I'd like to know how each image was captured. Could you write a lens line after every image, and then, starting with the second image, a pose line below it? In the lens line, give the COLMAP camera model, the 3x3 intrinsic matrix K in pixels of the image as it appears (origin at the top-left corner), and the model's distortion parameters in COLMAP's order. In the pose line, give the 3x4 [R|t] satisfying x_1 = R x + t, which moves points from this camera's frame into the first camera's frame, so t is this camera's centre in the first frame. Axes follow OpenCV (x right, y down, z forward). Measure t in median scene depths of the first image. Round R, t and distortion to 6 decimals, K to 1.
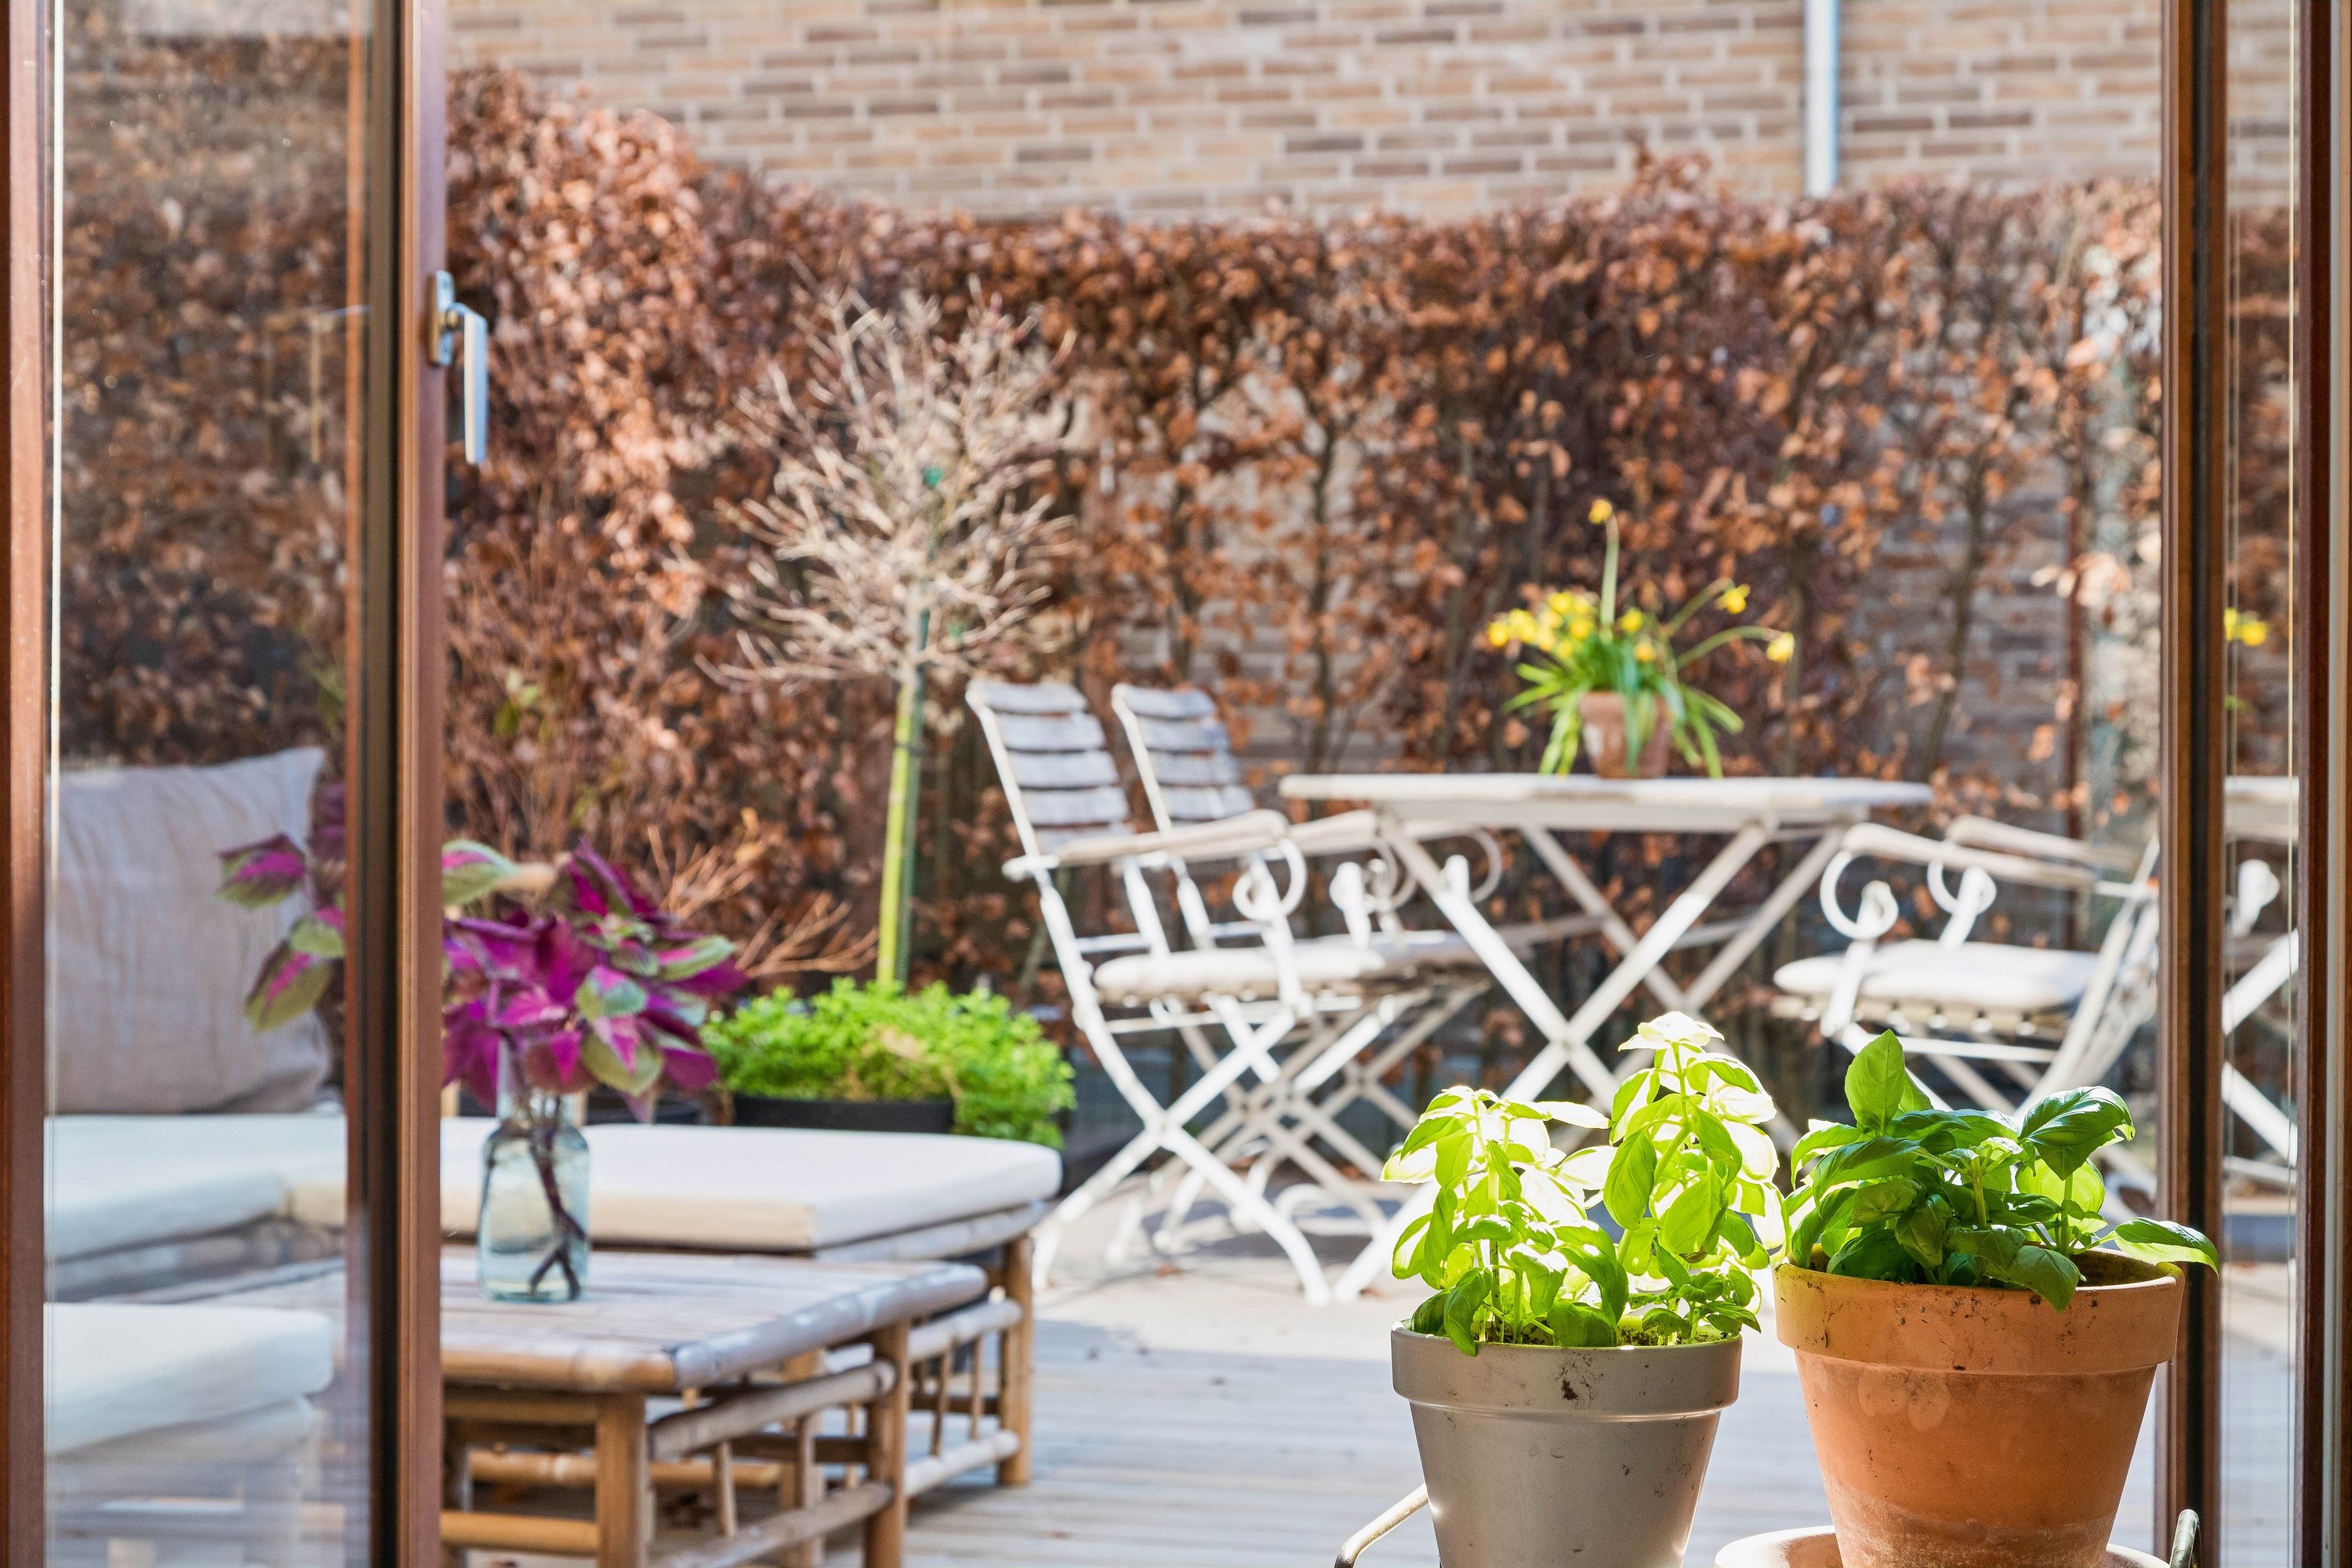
lens RADIAL K [[4763.1, 0, 1176.2], [0, 4763.1, 784.6], [0, 0, 1]] dist [-0.061428, 0.000000]
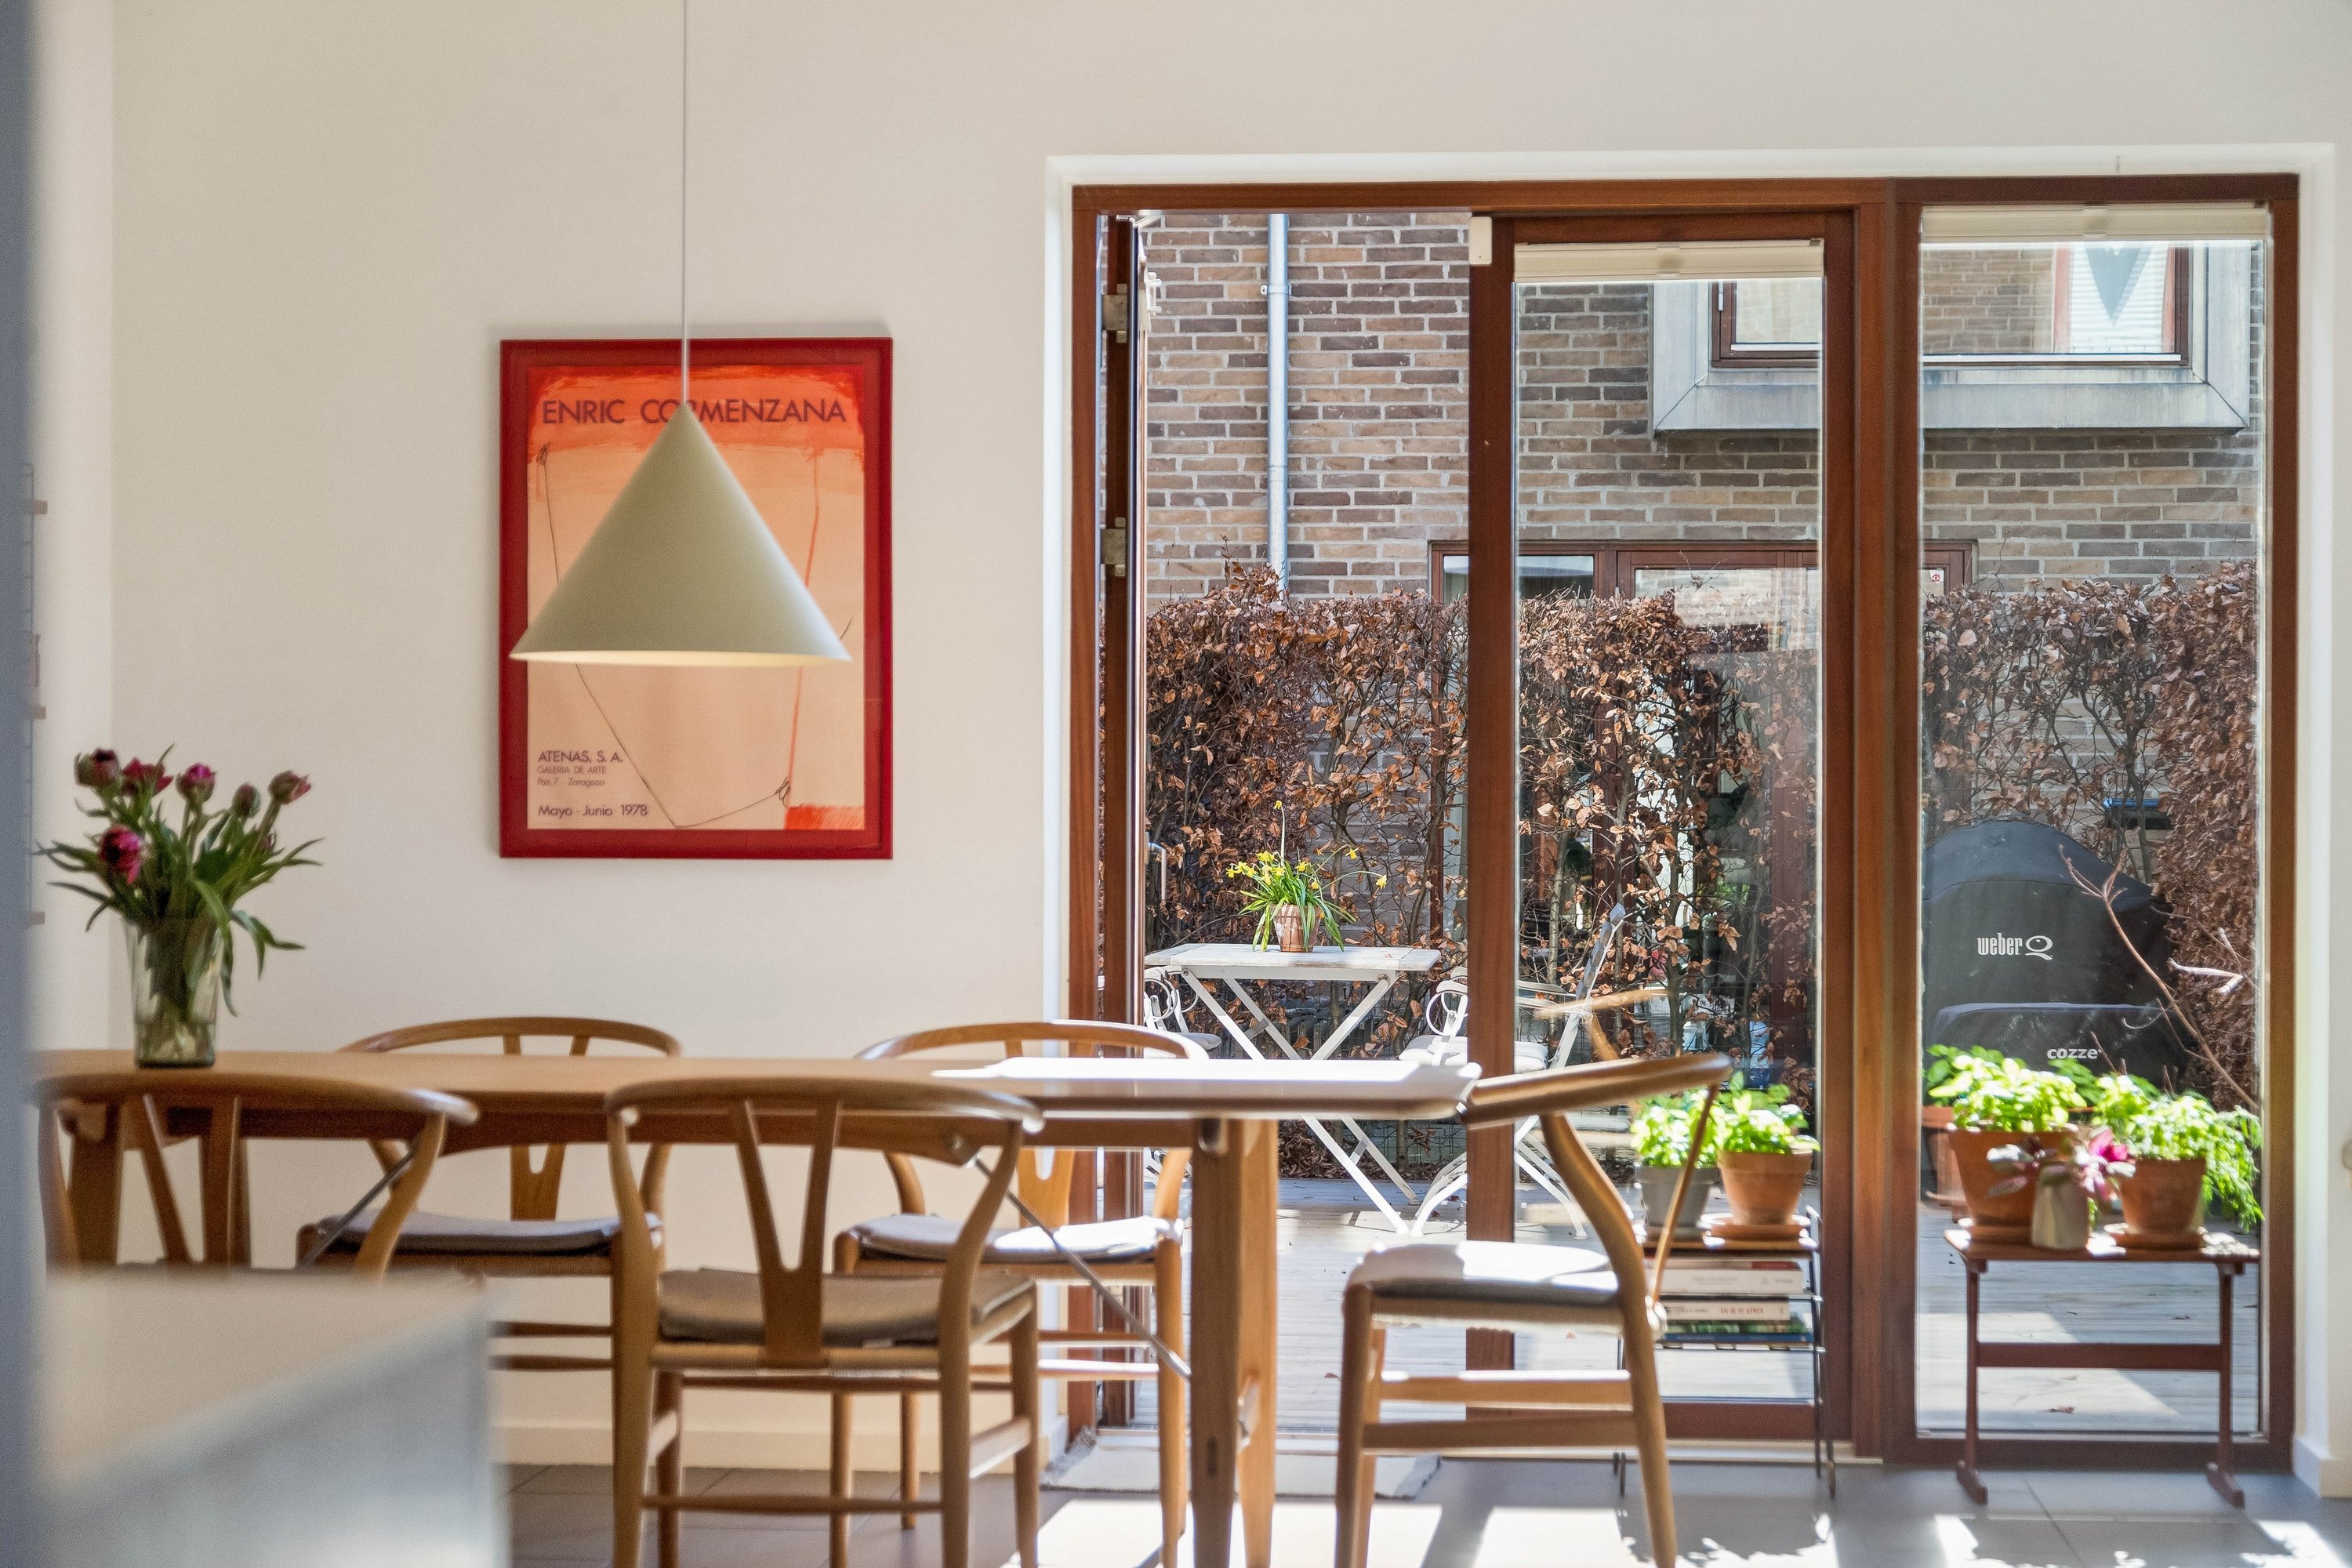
lens RADIAL K [[4433.6, 0, 1175.5], [0, 4433.6, 785.9], [0, 0, 1]] dist [0.001589, 0.000000]
pose [[0.983135, 0.001706, 0.182876, -0.166560], [0.000165, 0.999948, -0.010217, -0.028958], [-0.182884, 0.010075, 0.983083, -0.438063]]
